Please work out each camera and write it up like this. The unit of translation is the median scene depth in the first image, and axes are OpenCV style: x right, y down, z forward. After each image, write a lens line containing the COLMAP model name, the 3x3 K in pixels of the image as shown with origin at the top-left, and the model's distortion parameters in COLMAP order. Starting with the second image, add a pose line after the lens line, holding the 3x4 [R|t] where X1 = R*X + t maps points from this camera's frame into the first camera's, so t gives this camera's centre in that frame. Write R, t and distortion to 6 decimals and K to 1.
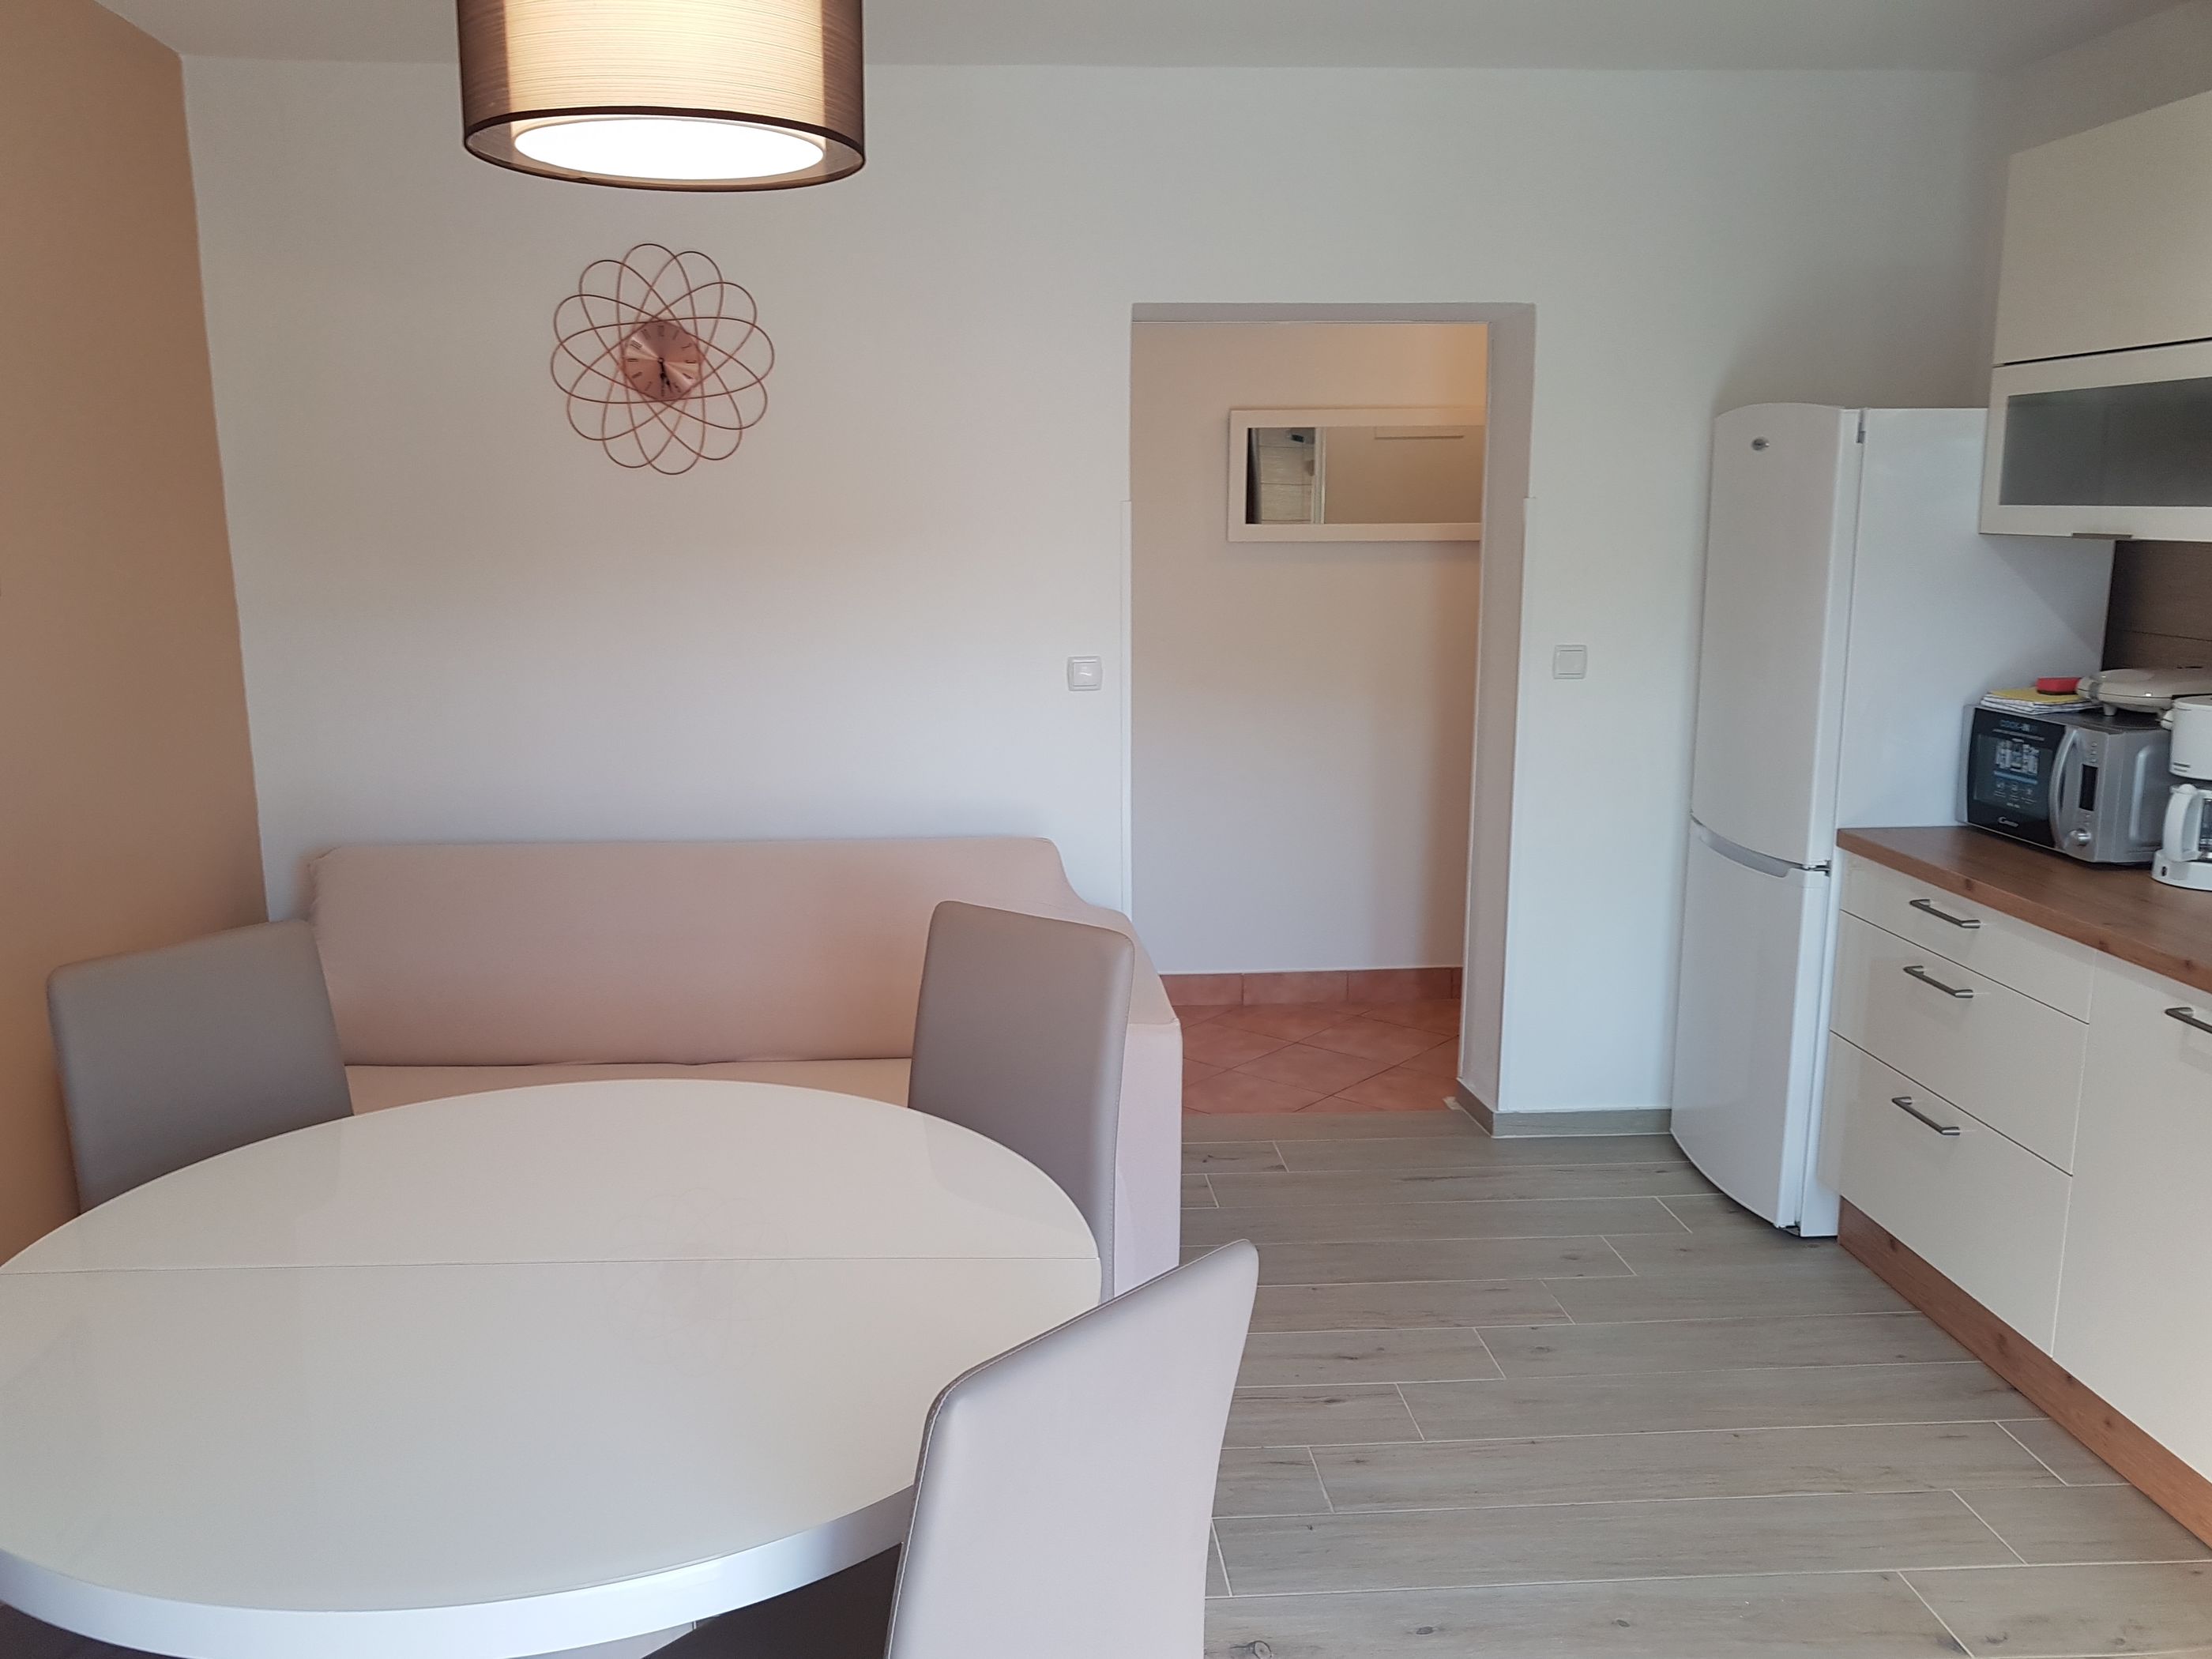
lens RADIAL K [[1761.5, 0, 1075.8], [0, 1761.5, 827.0], [0, 0, 1]] dist [-0.013637, 0.011542]
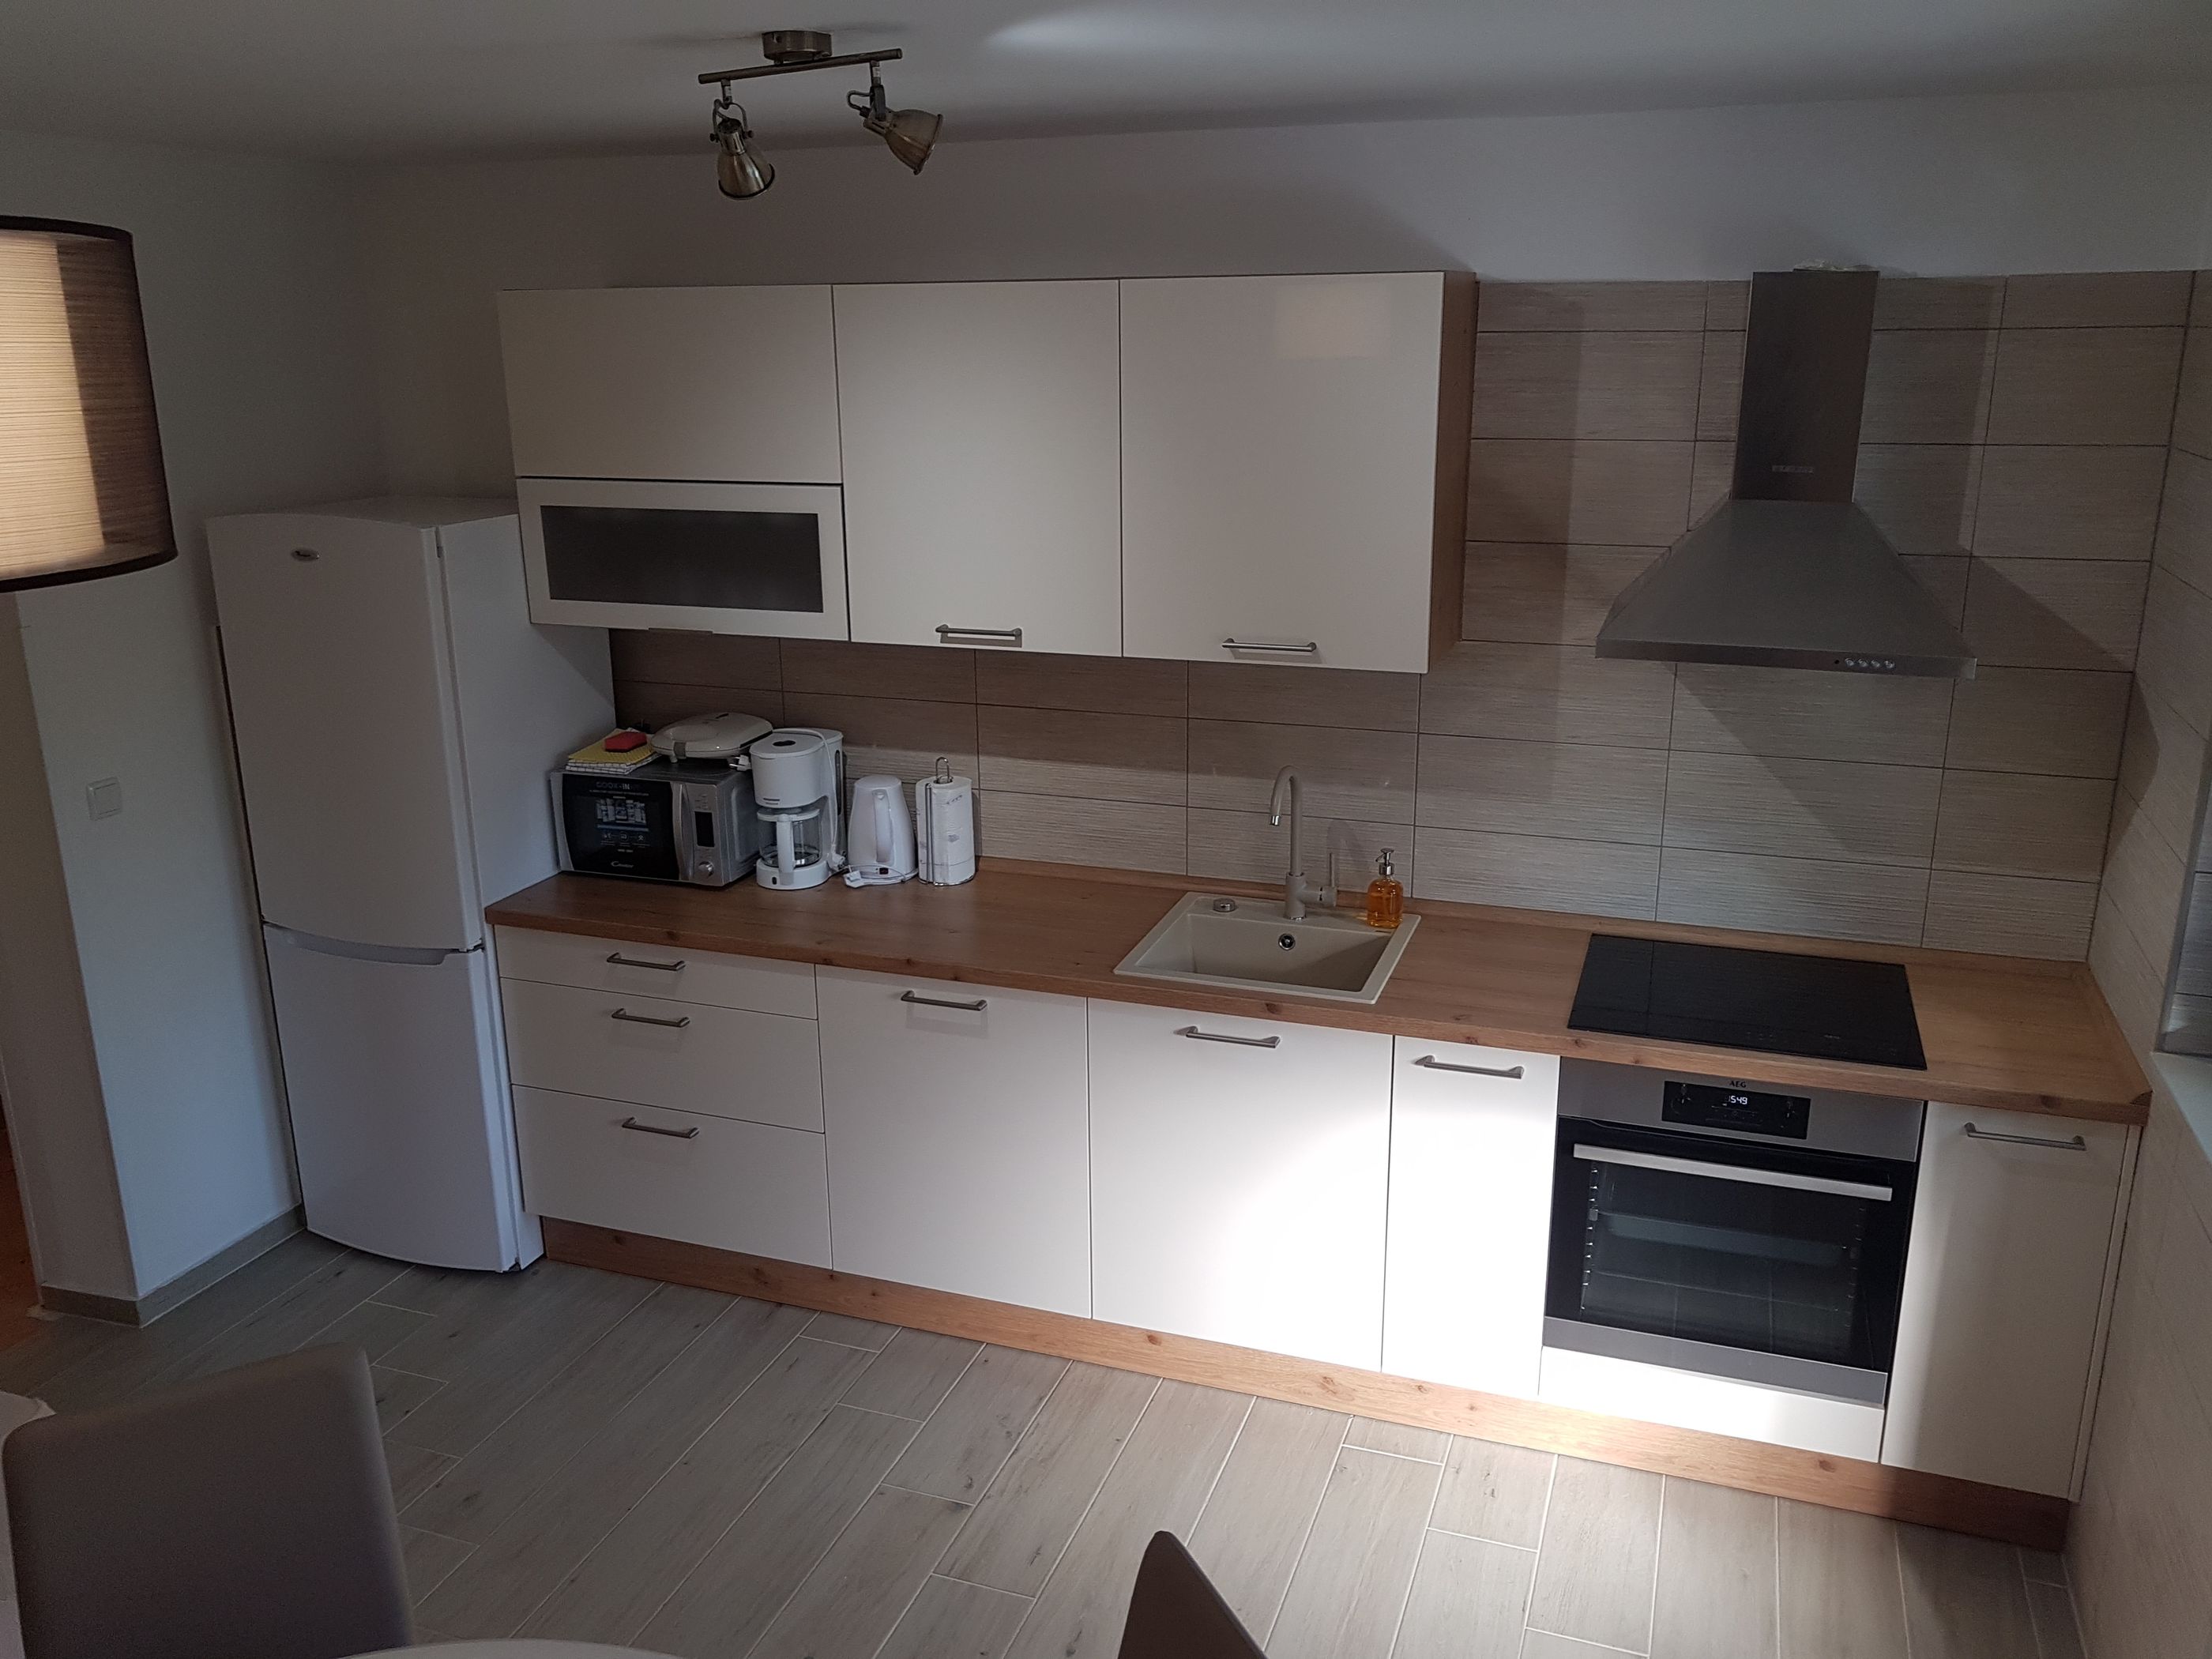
lens RADIAL K [[1761.5, 0, 1123.8], [0, 1761.5, 809.1], [0, 0, 1]] dist [-0.013637, 0.011542]
pose [[0.402204, -0.239083, 0.883782, -0.363935], [0.176602, 0.967433, 0.181342, -0.192055], [-0.898356, 0.083141, 0.431328, 0.183722]]
